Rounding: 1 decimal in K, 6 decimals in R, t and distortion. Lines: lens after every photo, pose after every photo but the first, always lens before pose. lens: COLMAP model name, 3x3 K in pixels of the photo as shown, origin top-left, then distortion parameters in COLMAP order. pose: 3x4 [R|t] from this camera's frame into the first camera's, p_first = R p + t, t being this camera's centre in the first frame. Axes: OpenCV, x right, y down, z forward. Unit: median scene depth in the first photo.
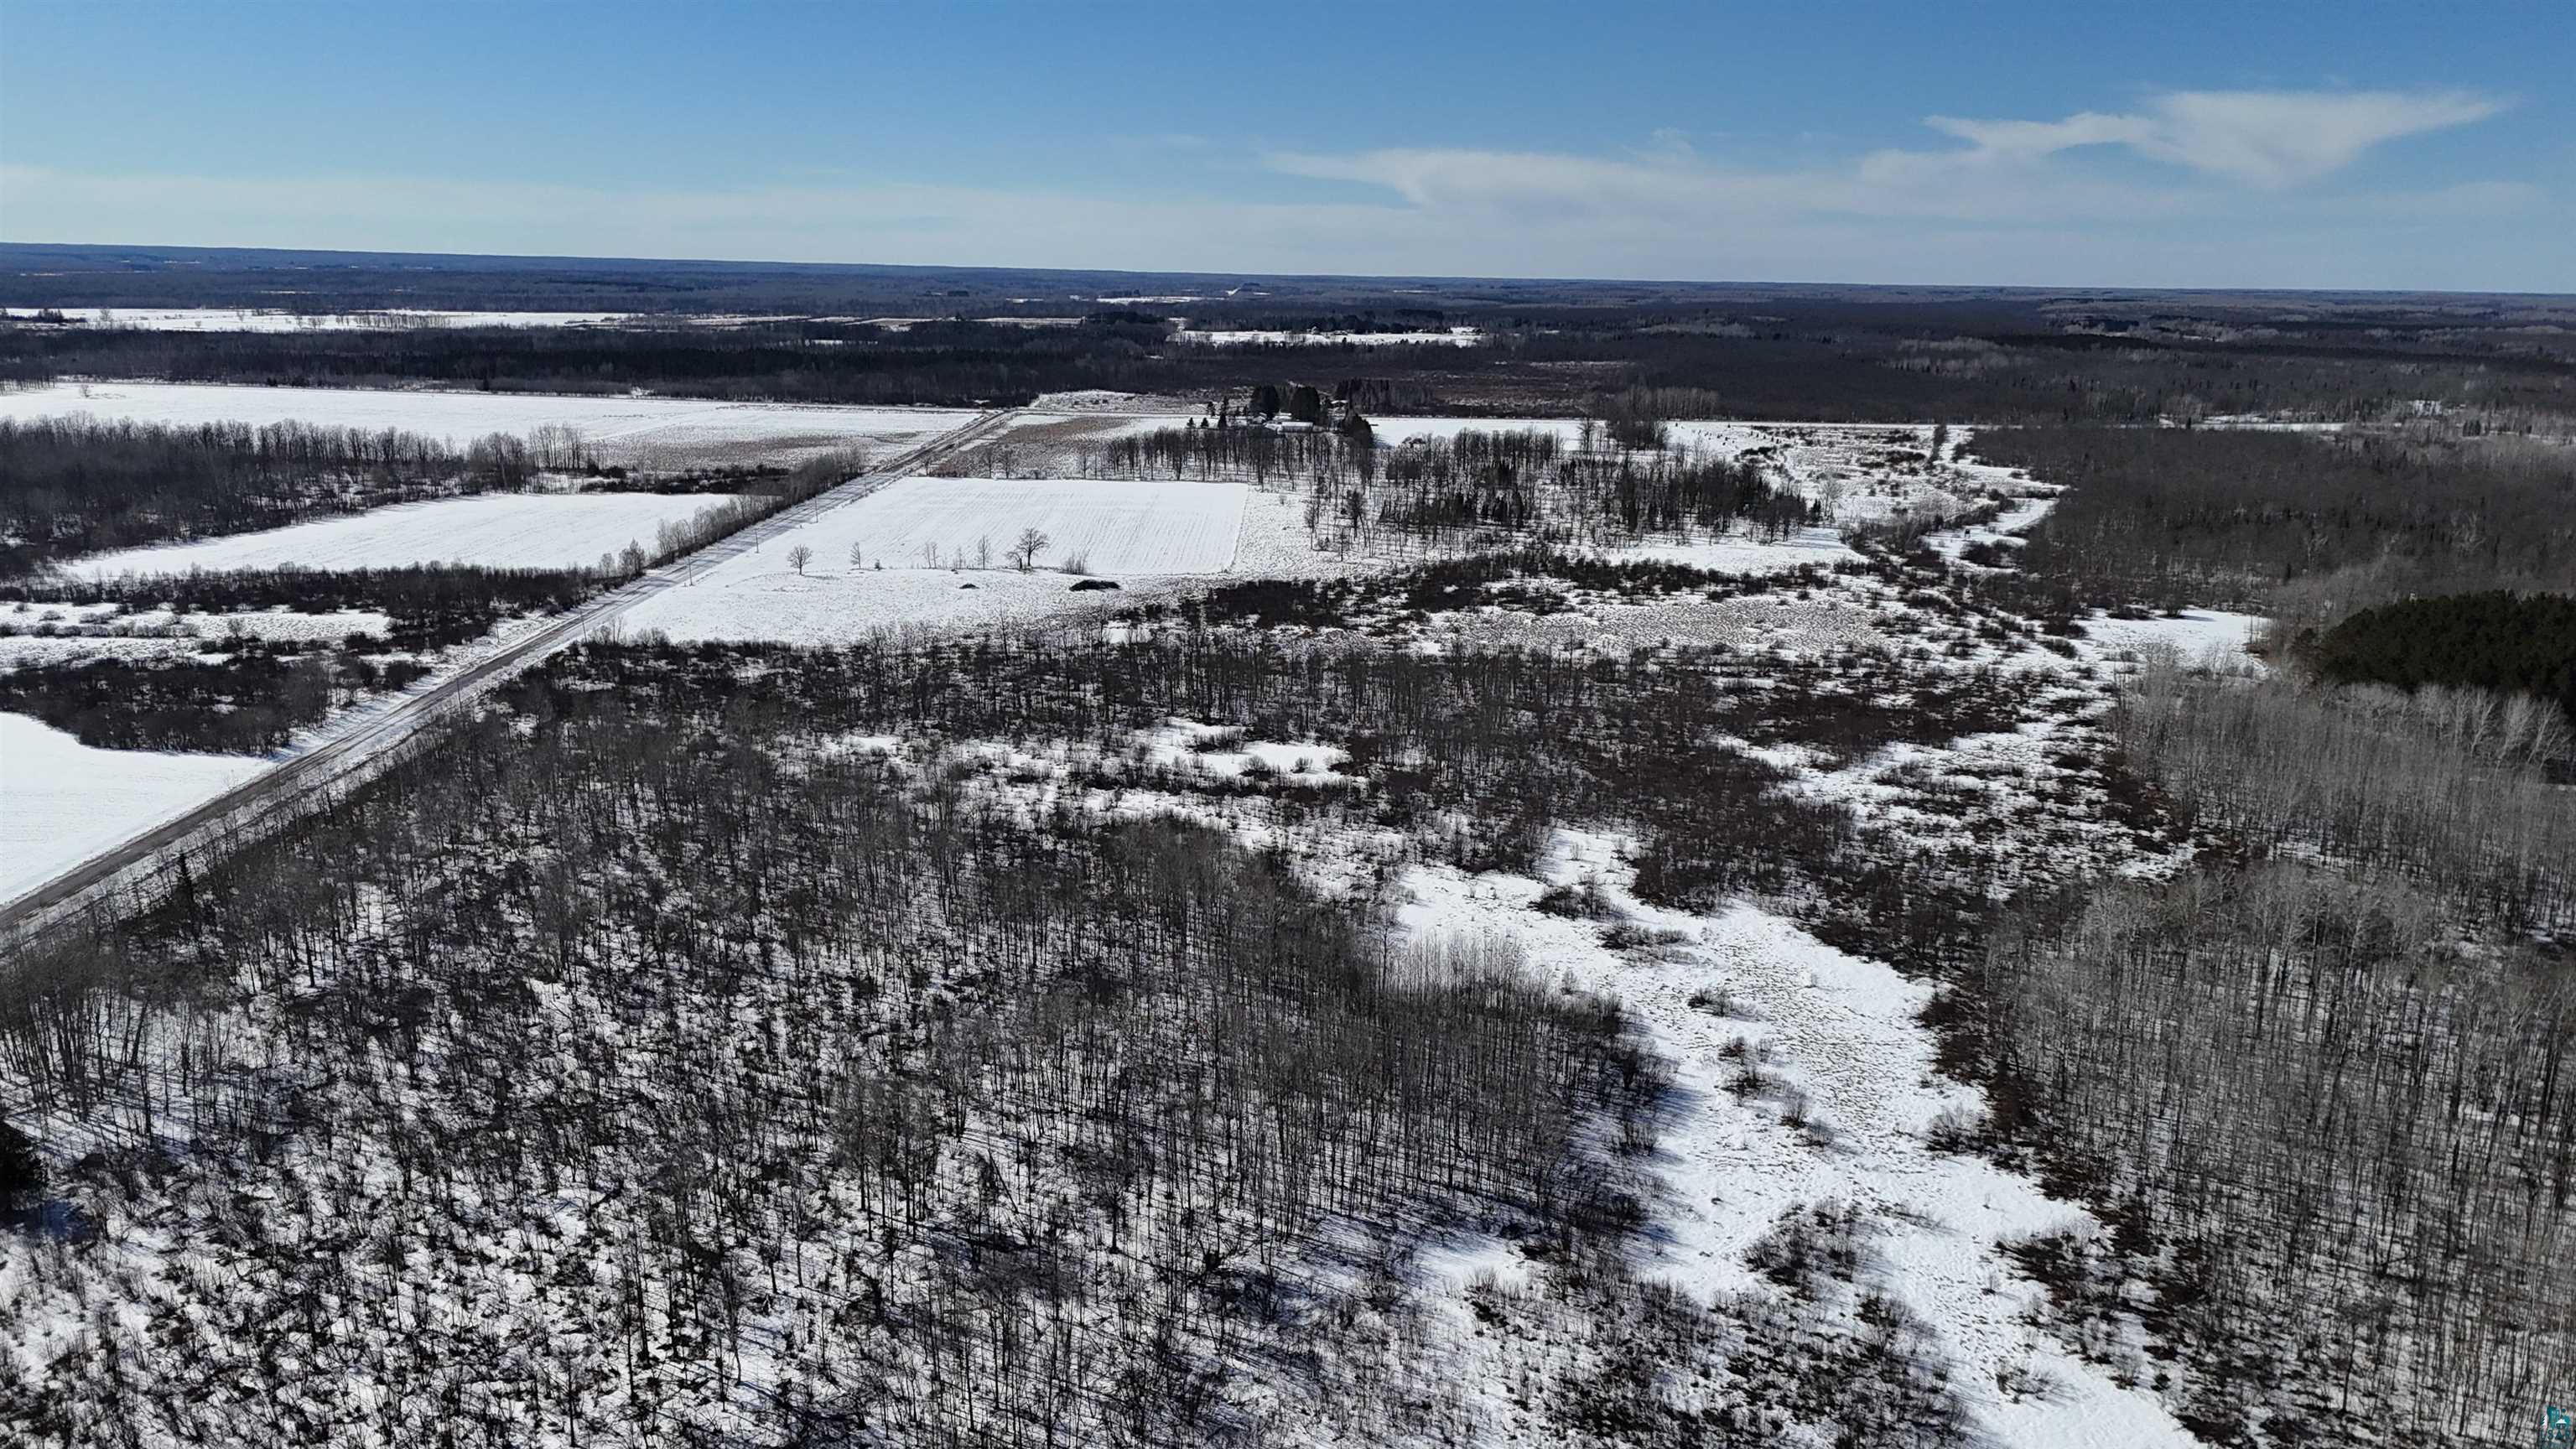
lens RADIAL K [[1835.9, 0, 1288.2], [0, 1835.9, 849.3], [0, 0, 1]] dist [0.062665, -0.055370]
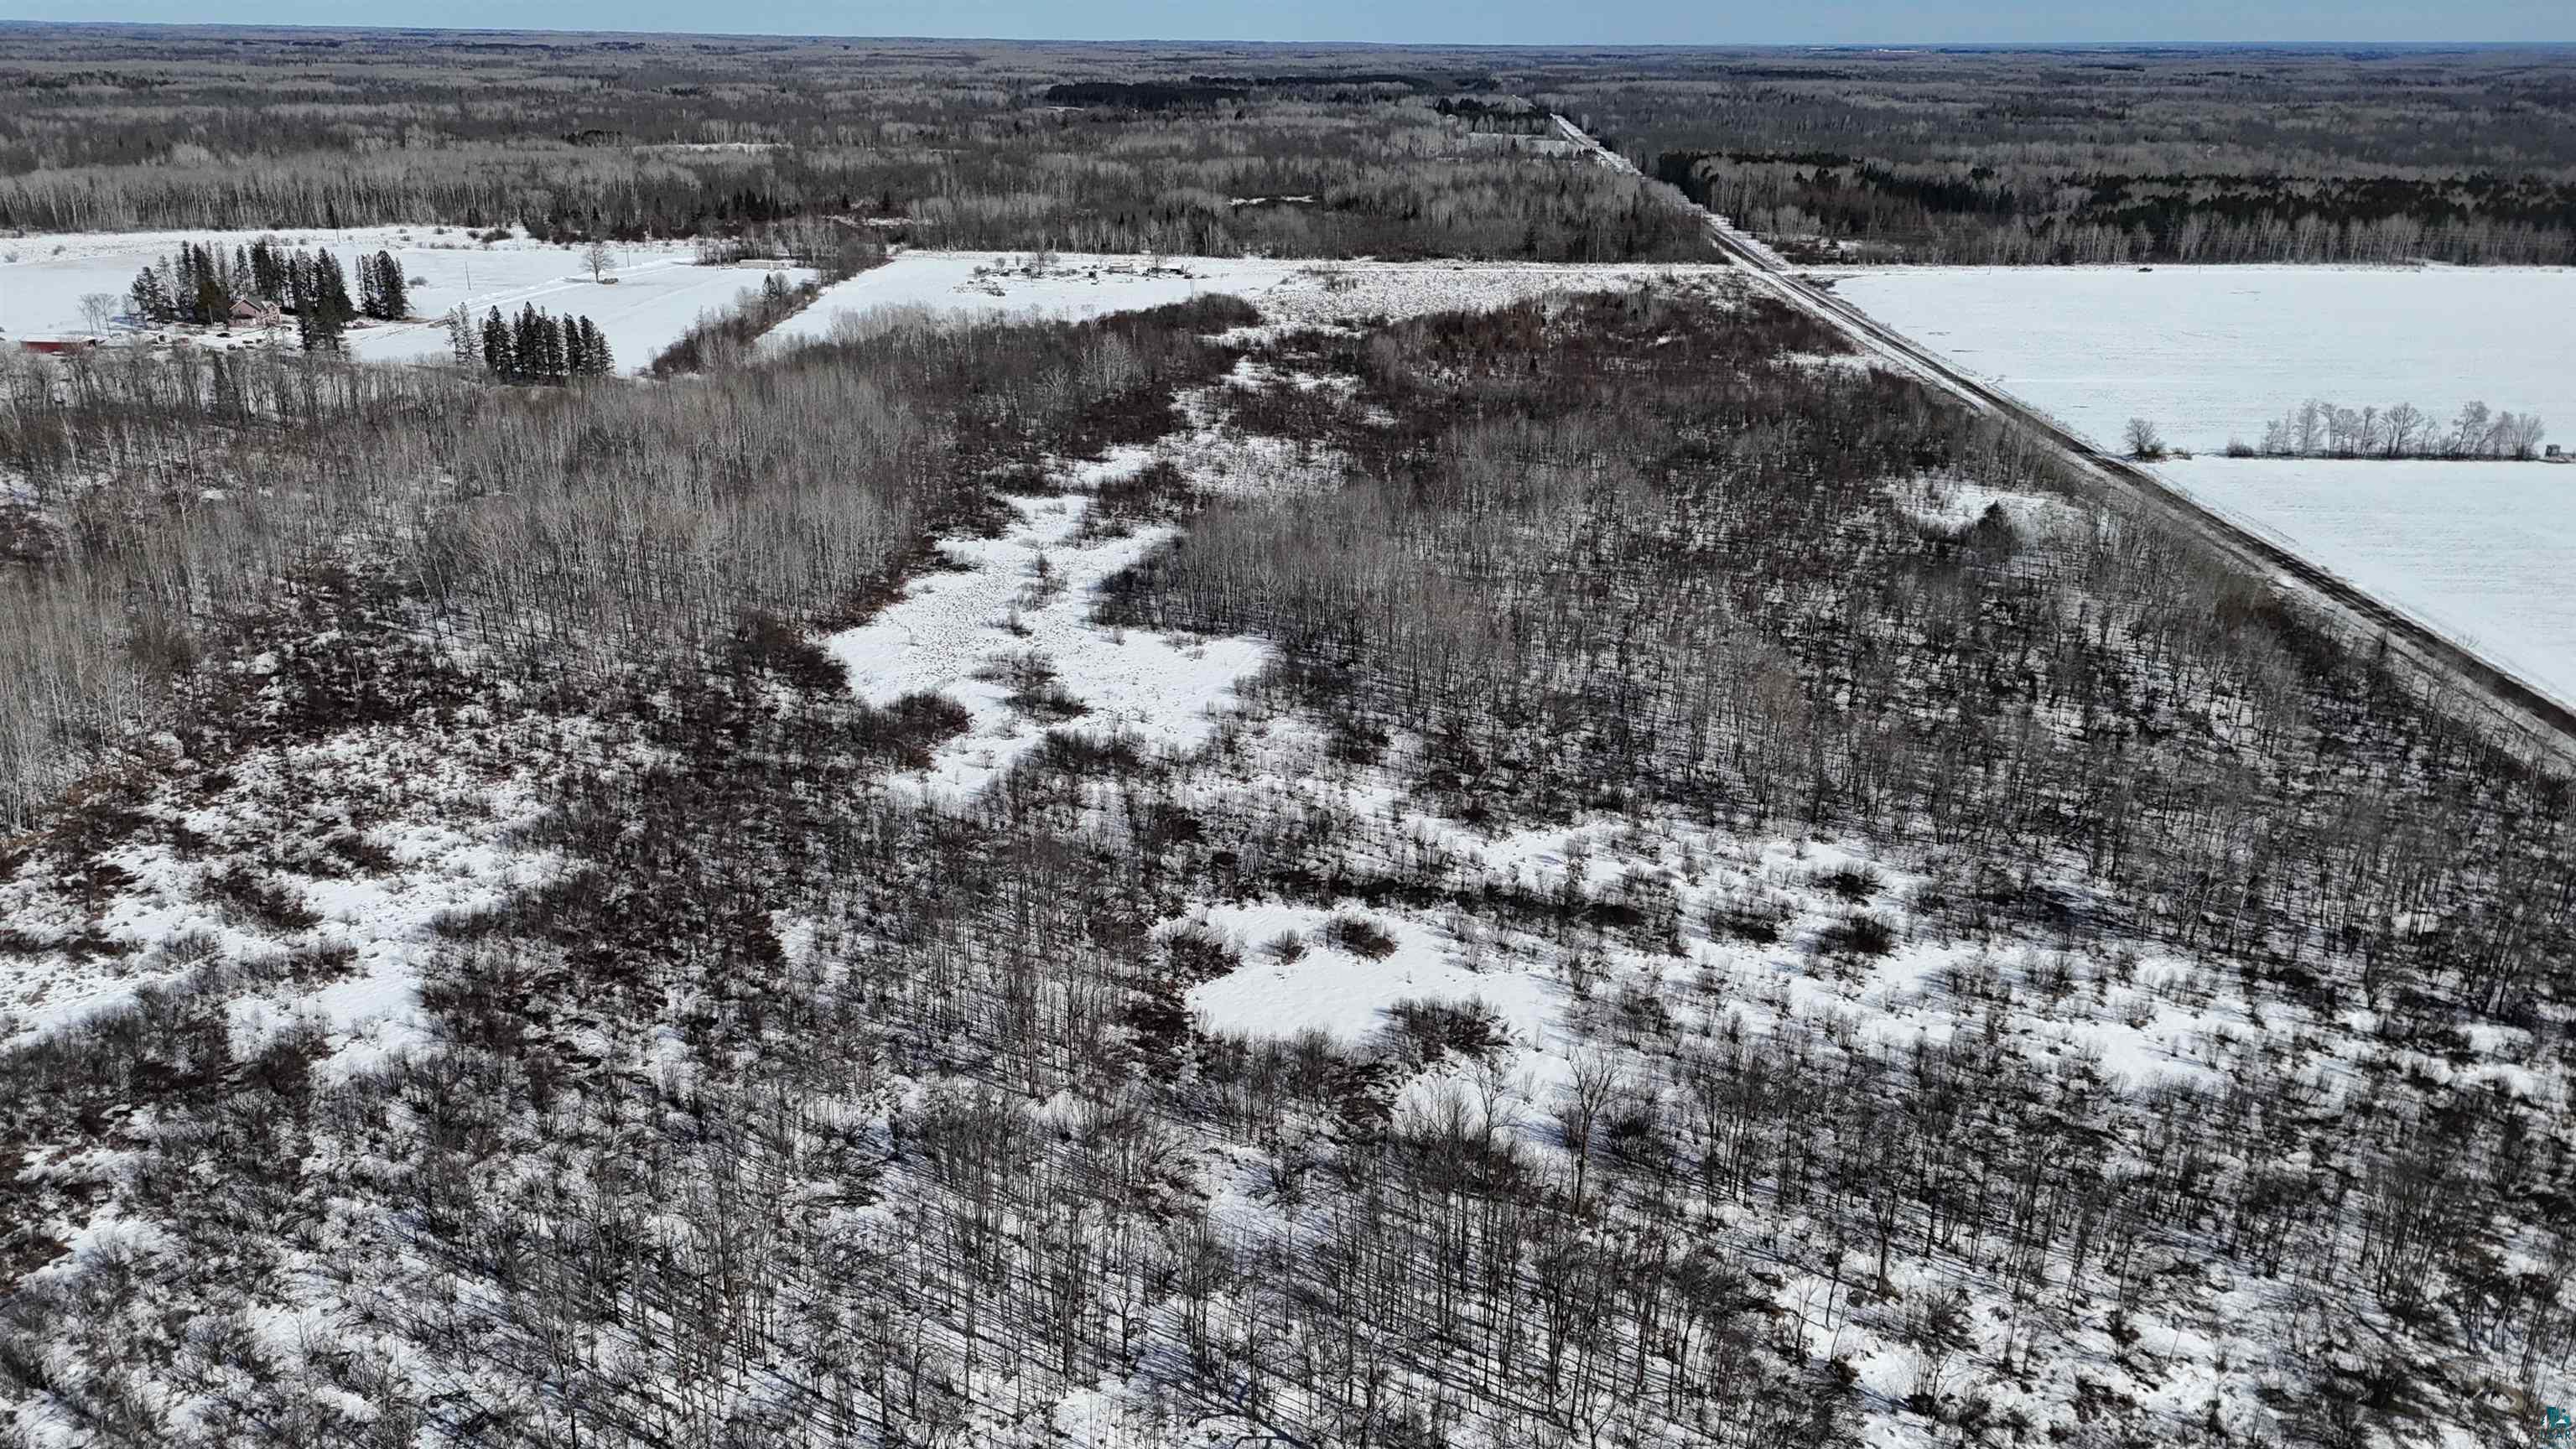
lens RADIAL K [[1876.4, 0, 1288.0], [0, 1876.4, 724.5], [0, 0, 1]] dist [0.078672, -0.075412]
pose [[-0.998036, -0.041704, 0.046738, -0.007422], [-0.004546, 0.792409, 0.609974, -0.200219], [-0.062474, 0.608563, -0.791042, 0.621982]]
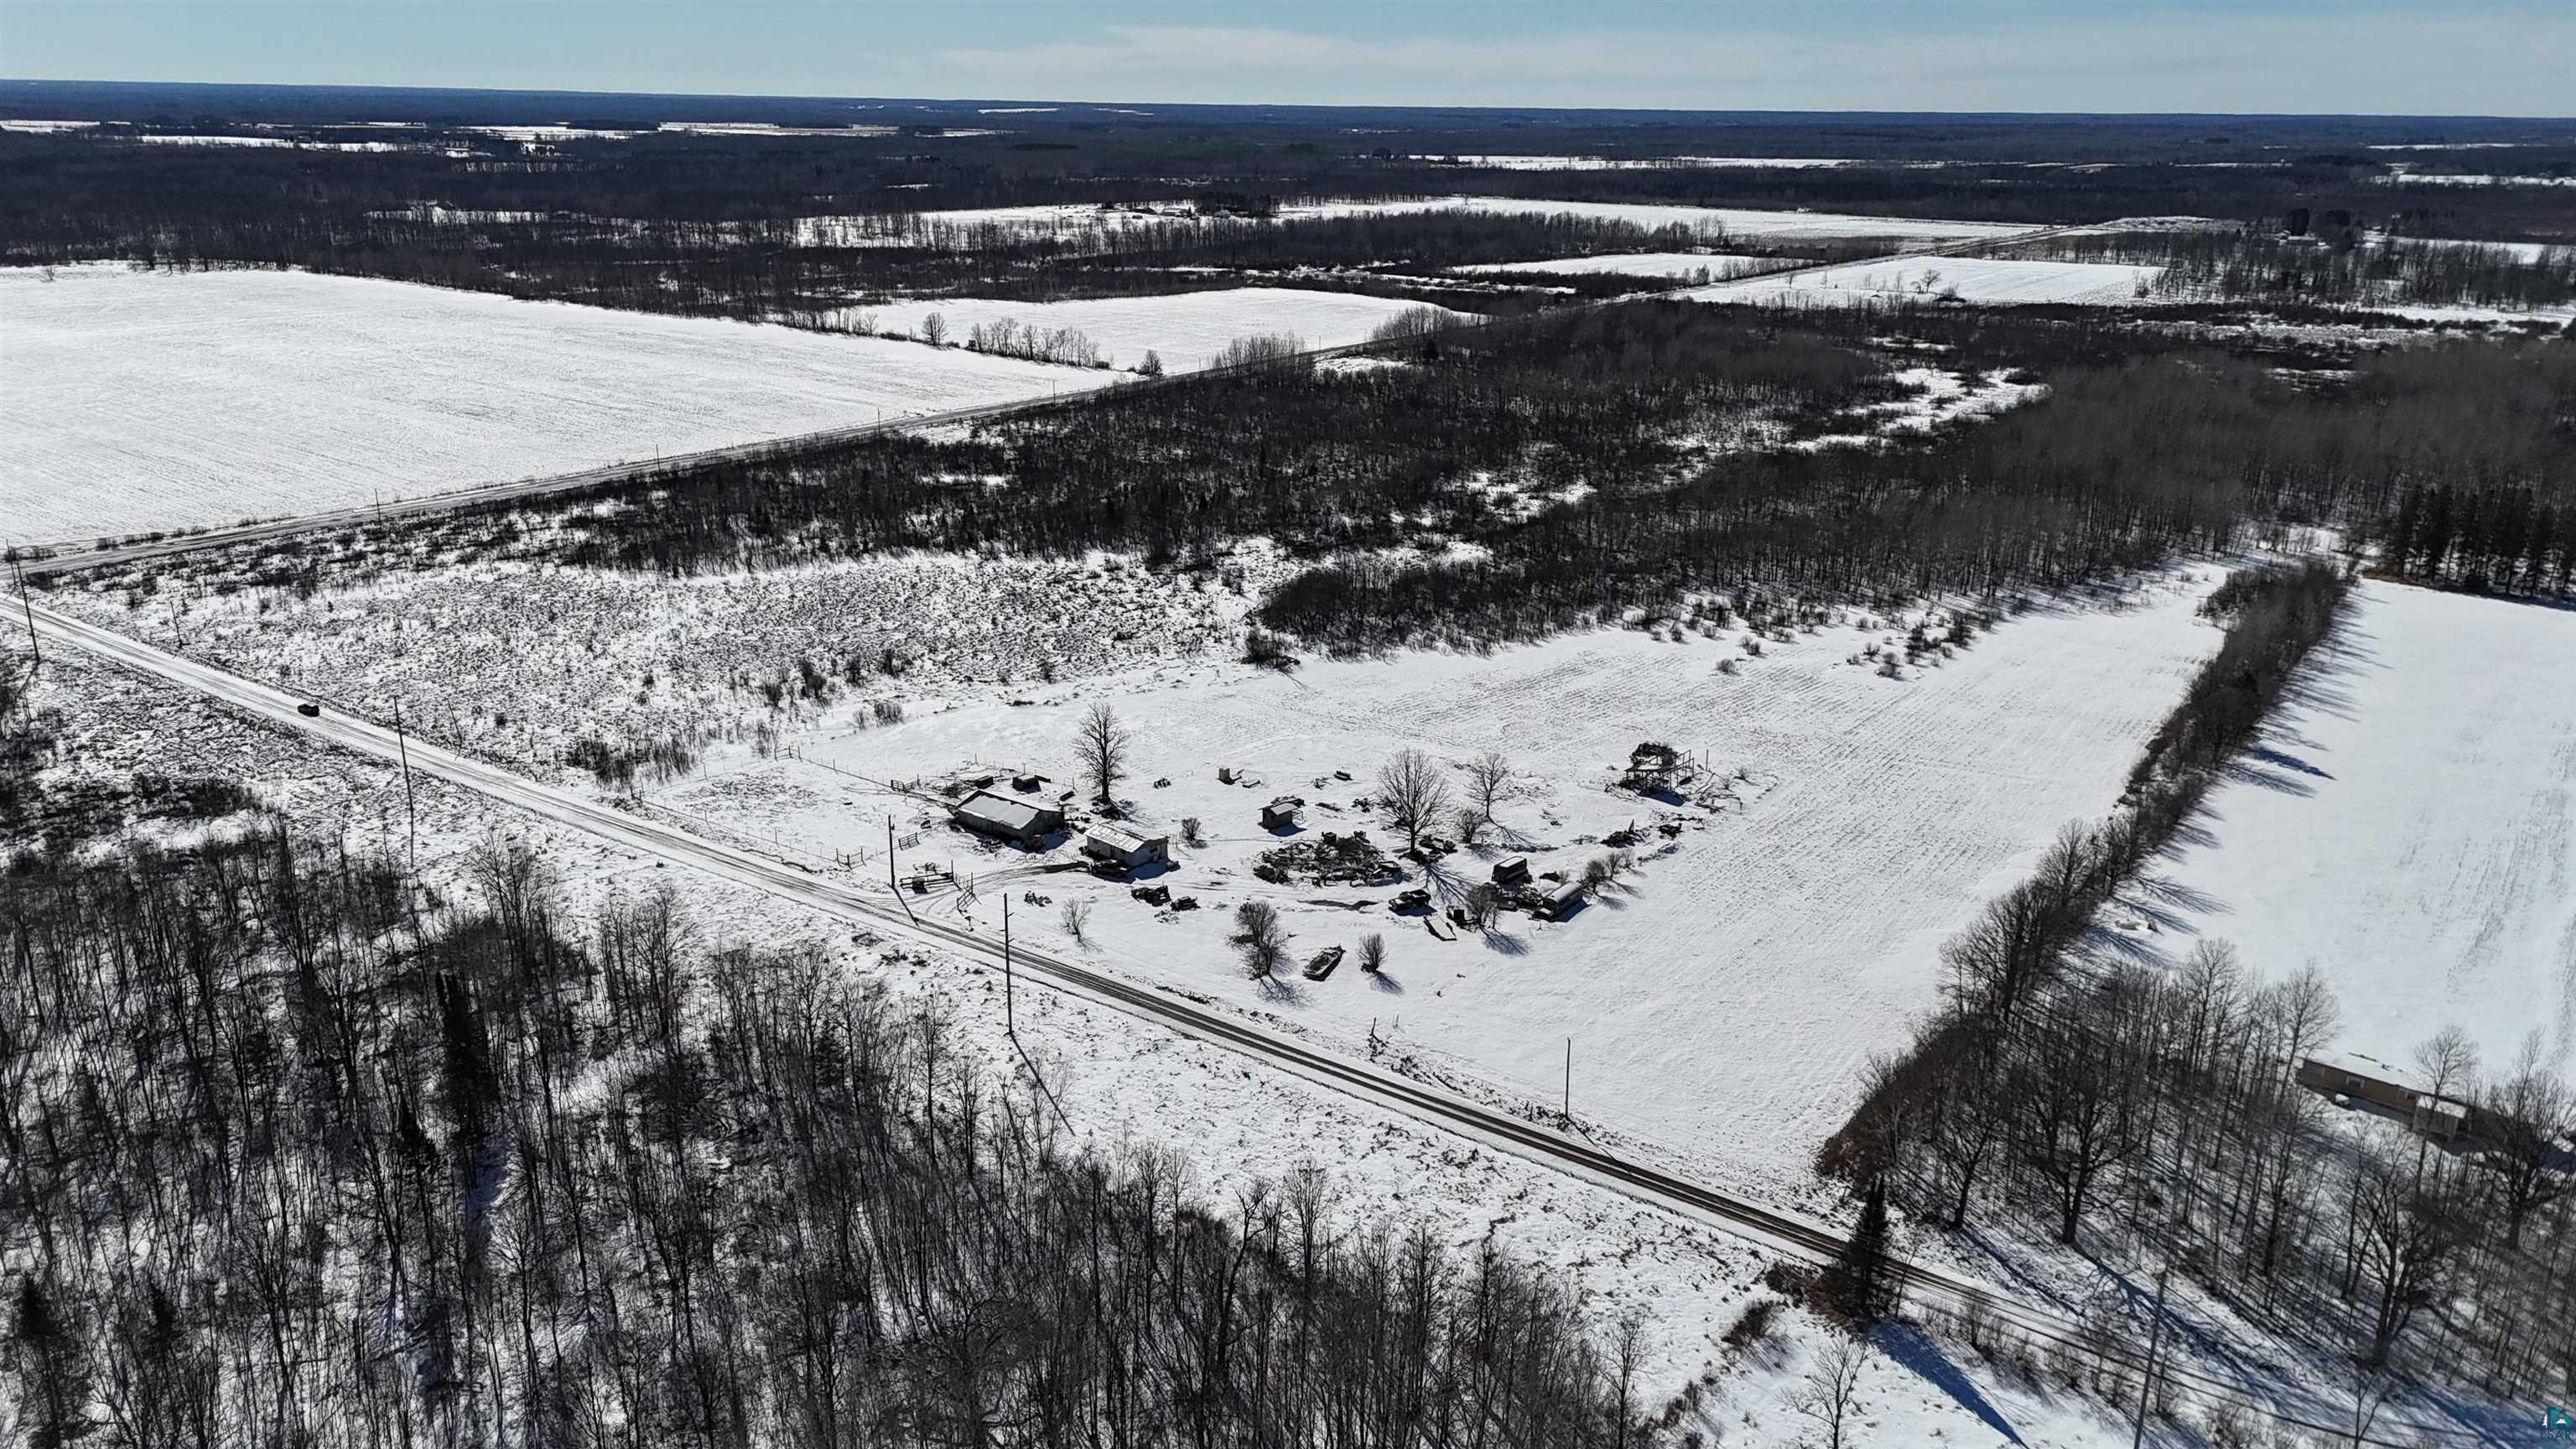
lens RADIAL K [[1876.4, 0, 1288.0], [0, 1876.4, 724.5], [0, 0, 1]] dist [0.078672, -0.075412]
pose [[0.800730, 0.181135, -0.570983, 0.324591], [-0.178717, 0.982014, 0.060901, 0.166877], [0.571745, 0.053279, 0.818700, -0.522936]]
